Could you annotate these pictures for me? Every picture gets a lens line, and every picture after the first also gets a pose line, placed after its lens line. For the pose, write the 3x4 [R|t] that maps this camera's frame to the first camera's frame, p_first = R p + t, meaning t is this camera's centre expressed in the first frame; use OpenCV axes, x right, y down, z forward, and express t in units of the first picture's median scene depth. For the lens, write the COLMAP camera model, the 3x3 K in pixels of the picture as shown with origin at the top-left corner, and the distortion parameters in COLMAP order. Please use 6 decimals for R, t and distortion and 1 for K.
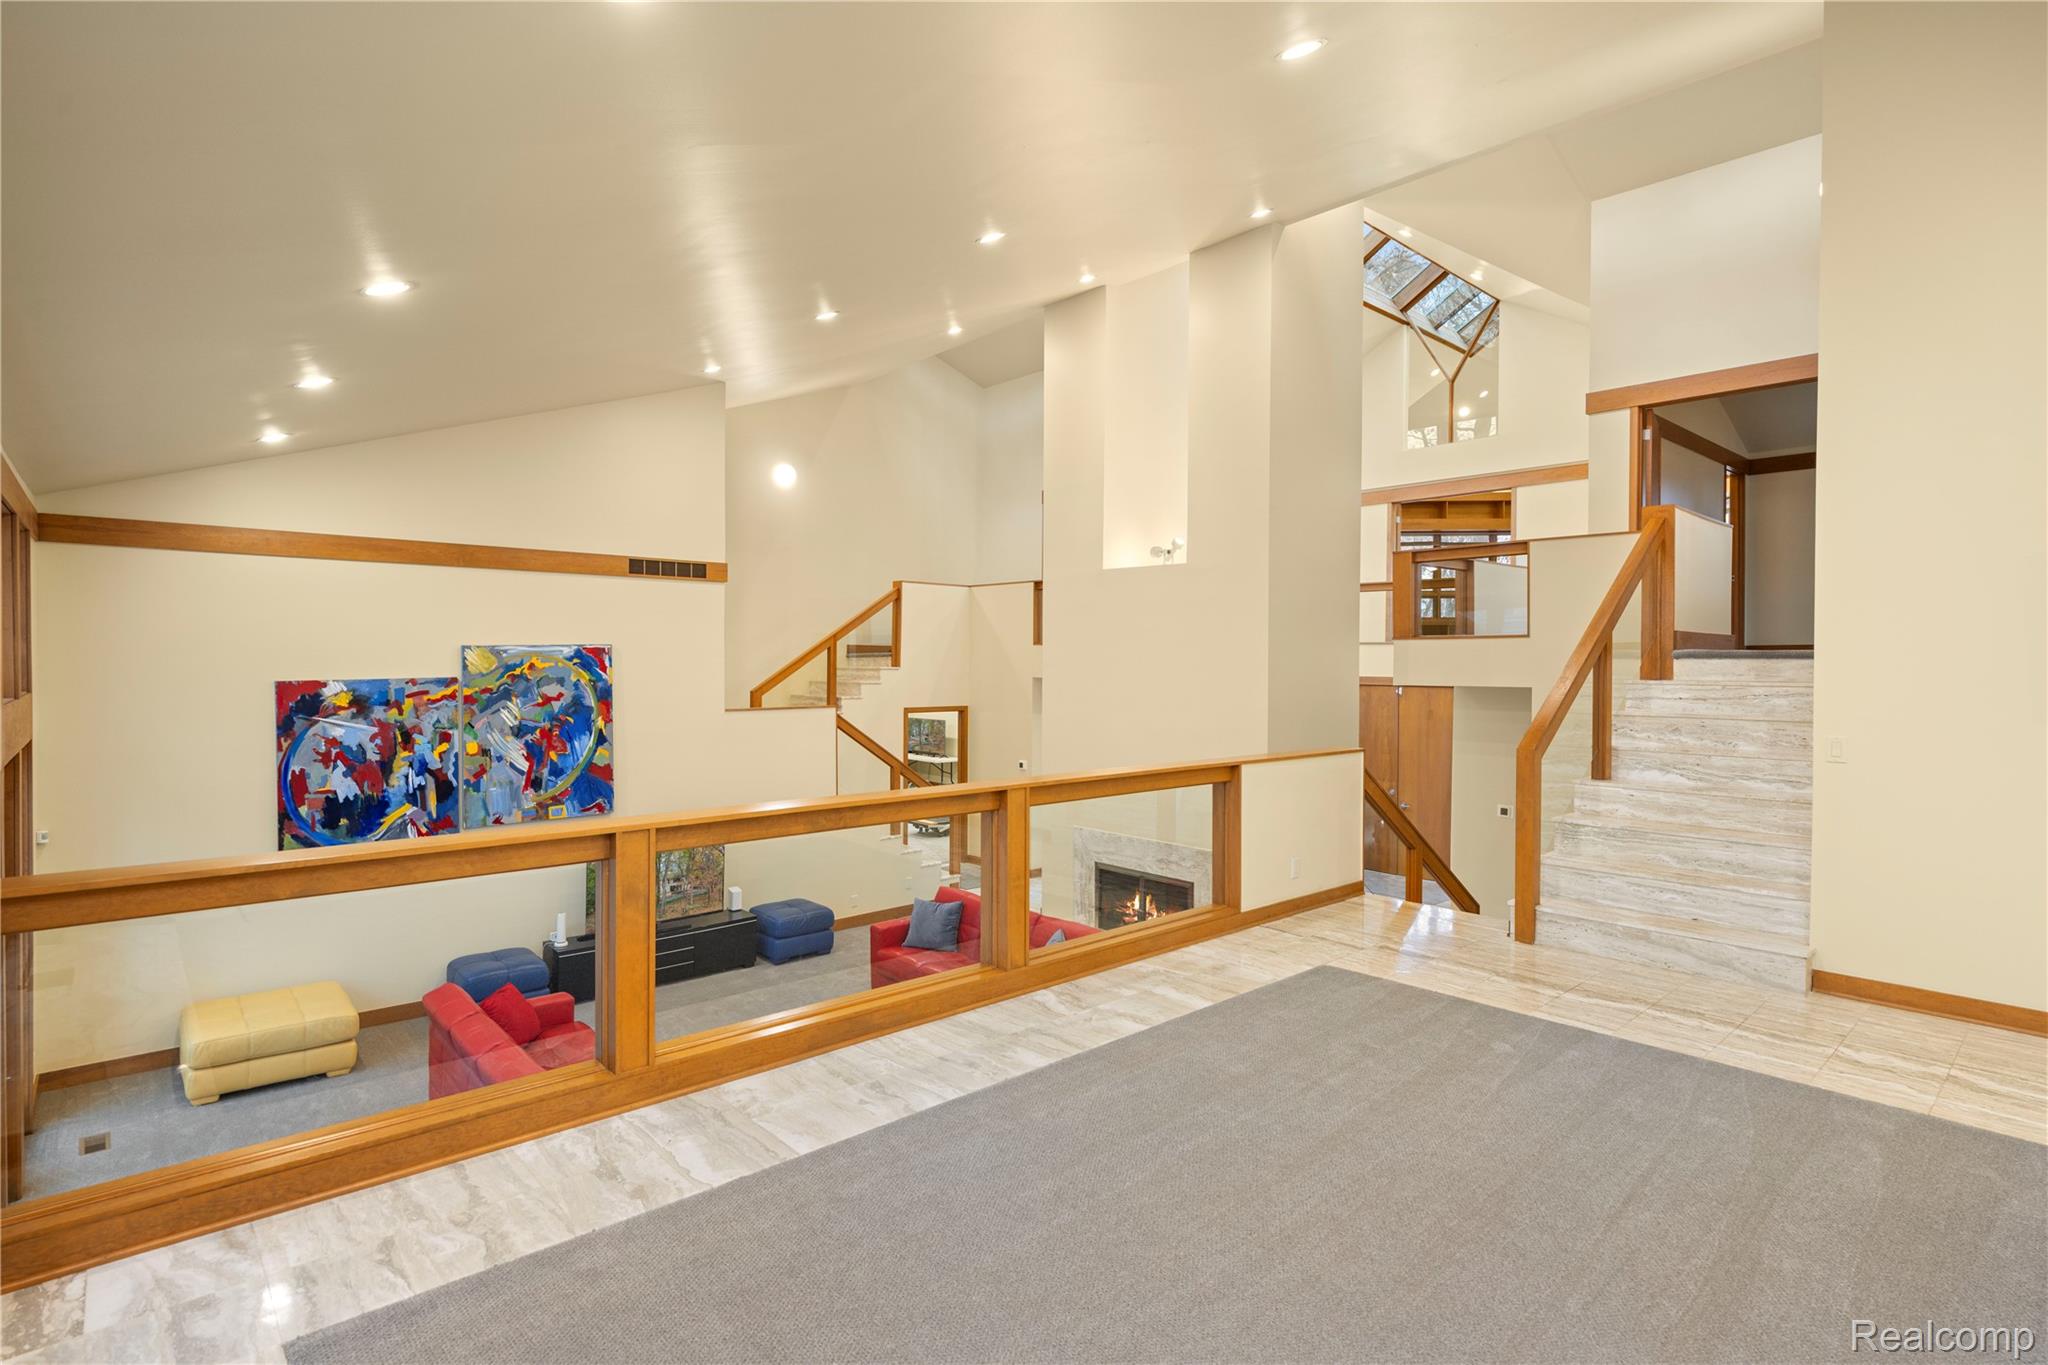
lens RADIAL K [[1011.6, 0, 1028.7], [0, 1011.6, 671.4], [0, 0, 1]] dist [-0.002903, -0.000903]
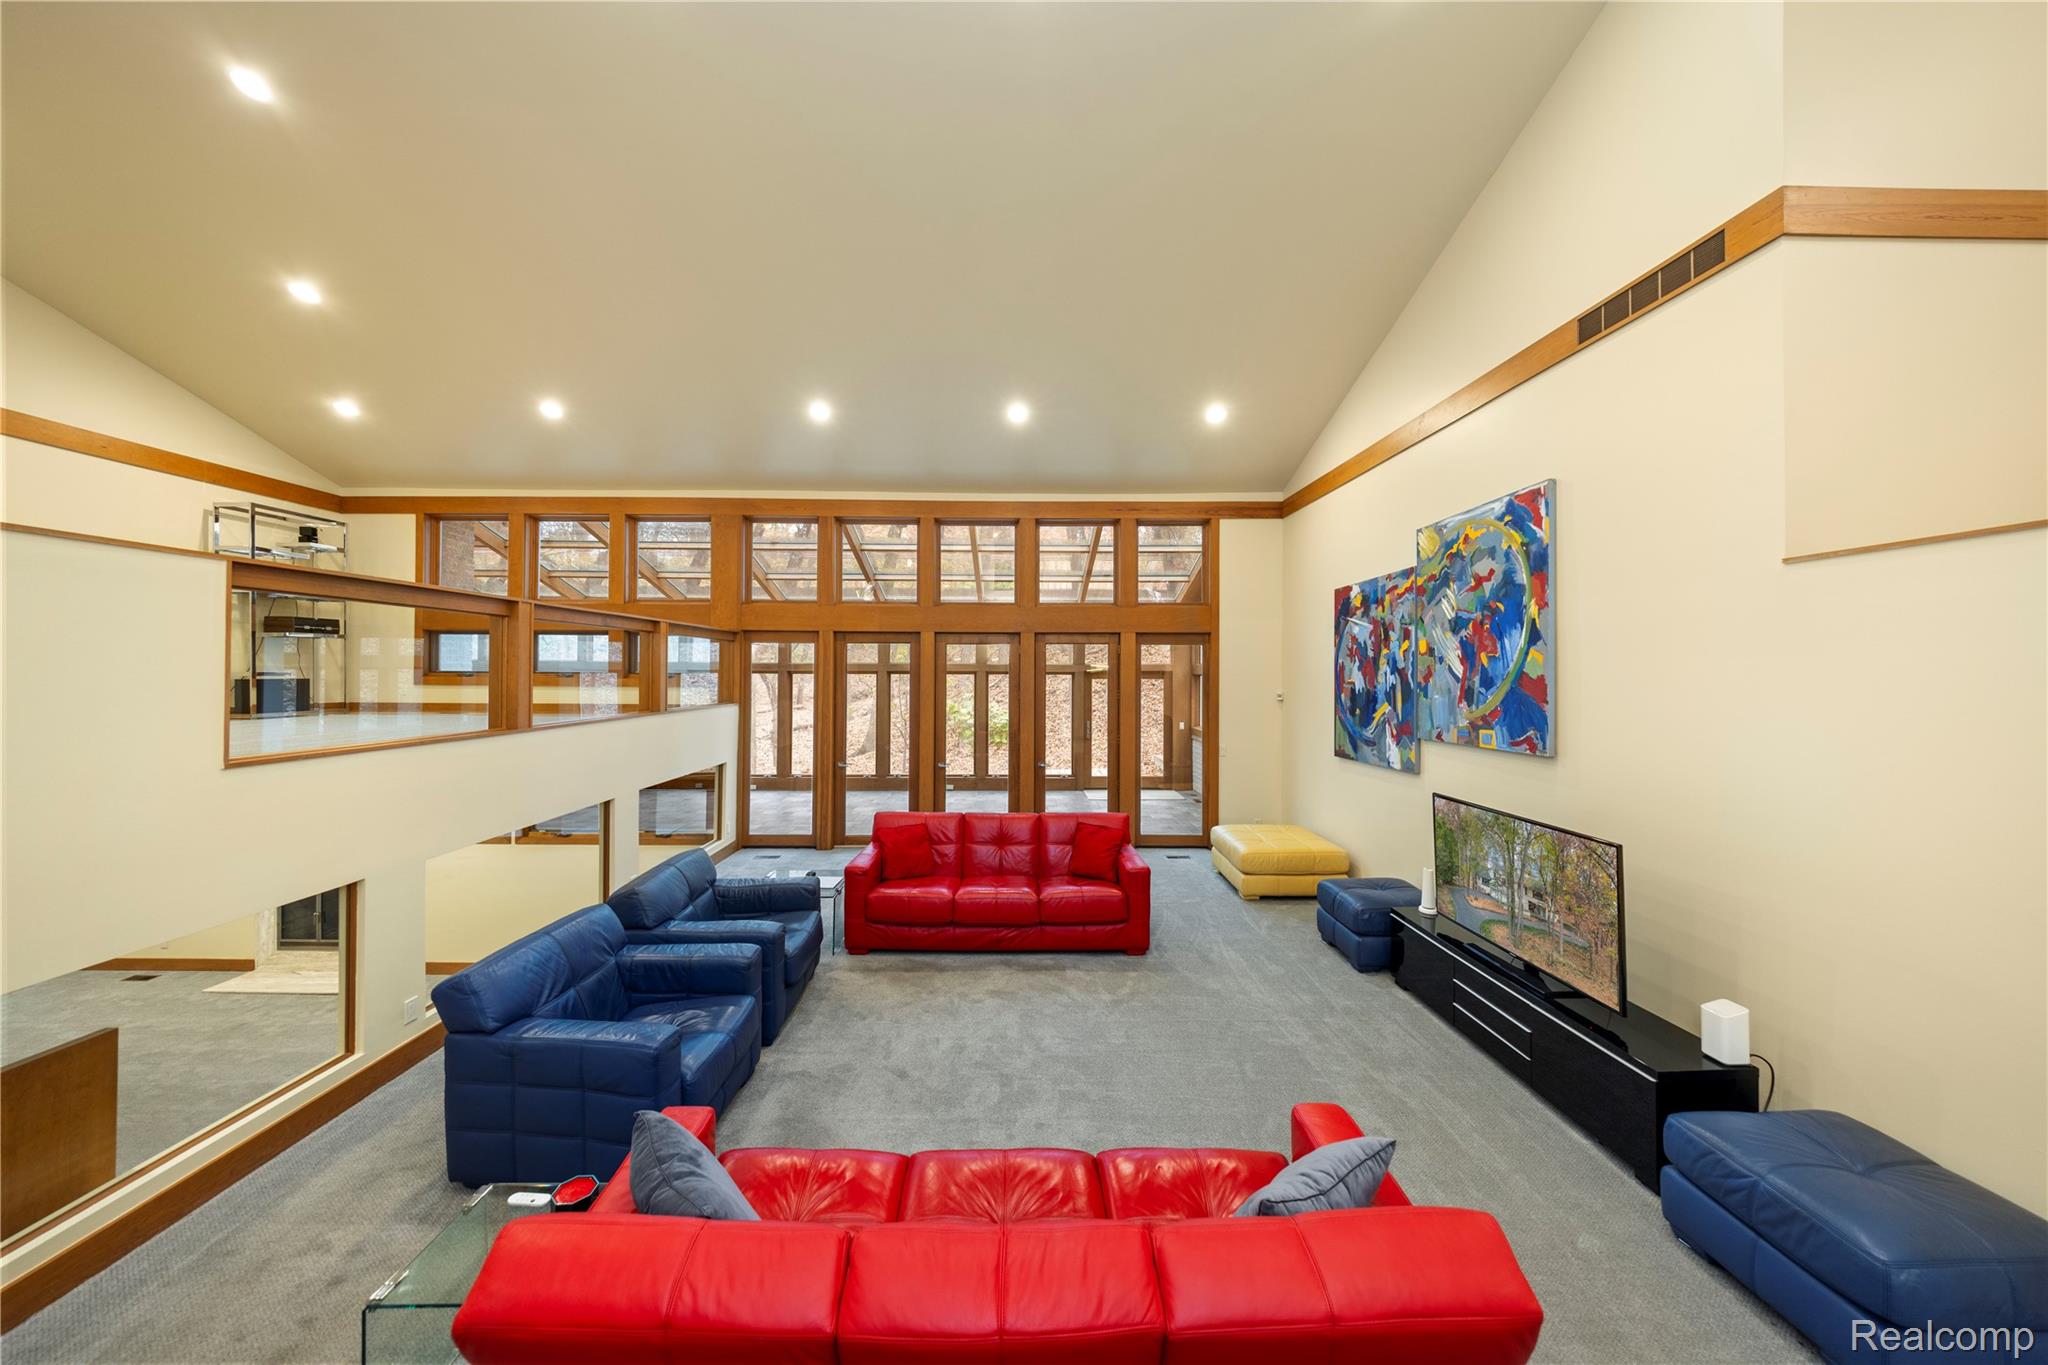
lens RADIAL K [[670.0, 0, 1025.2], [0, 670.0, 673.6], [0, 0, 1]] dist [-0.010670, -0.000025]
pose [[-0.654763, -0.006838, -0.755803, 0.099870], [-0.018321, 0.999809, 0.006826, 0.100070], [0.755612, 0.018317, -0.654763, 1.101766]]
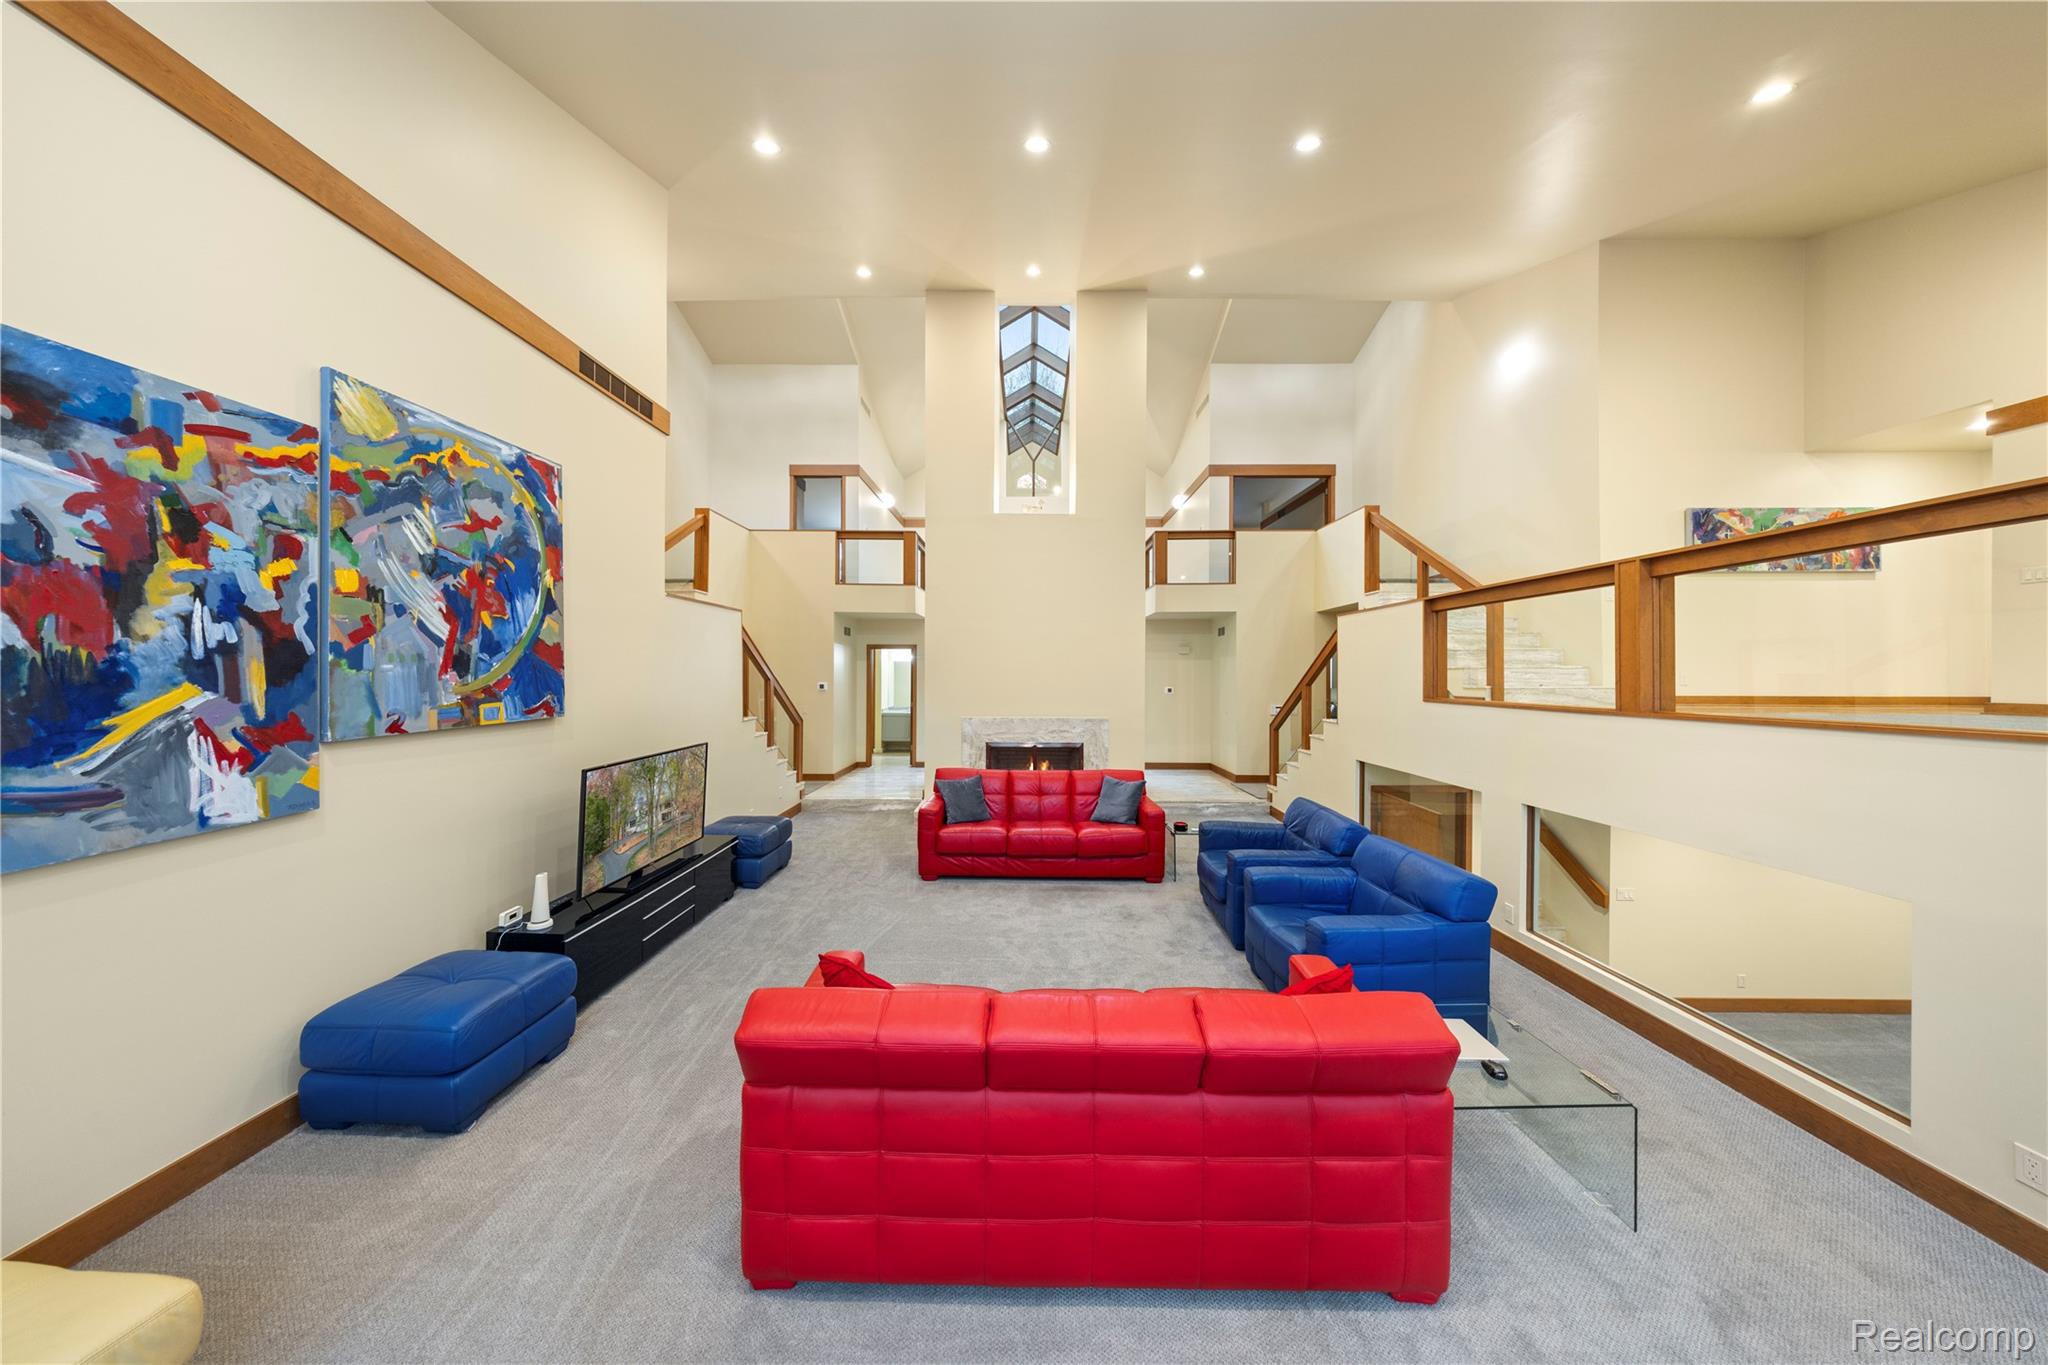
lens RADIAL K [[597.8, 0, 1026.3], [0, 597.8, 673.3], [0, 0, 1]] dist [-0.008044, 0.001977]
pose [[0.669766, -0.003127, 0.742566, -0.536472], [0.010006, 0.999938, -0.004814, 0.124787], [-0.742505, 0.010654, 0.669756, 0.546505]]
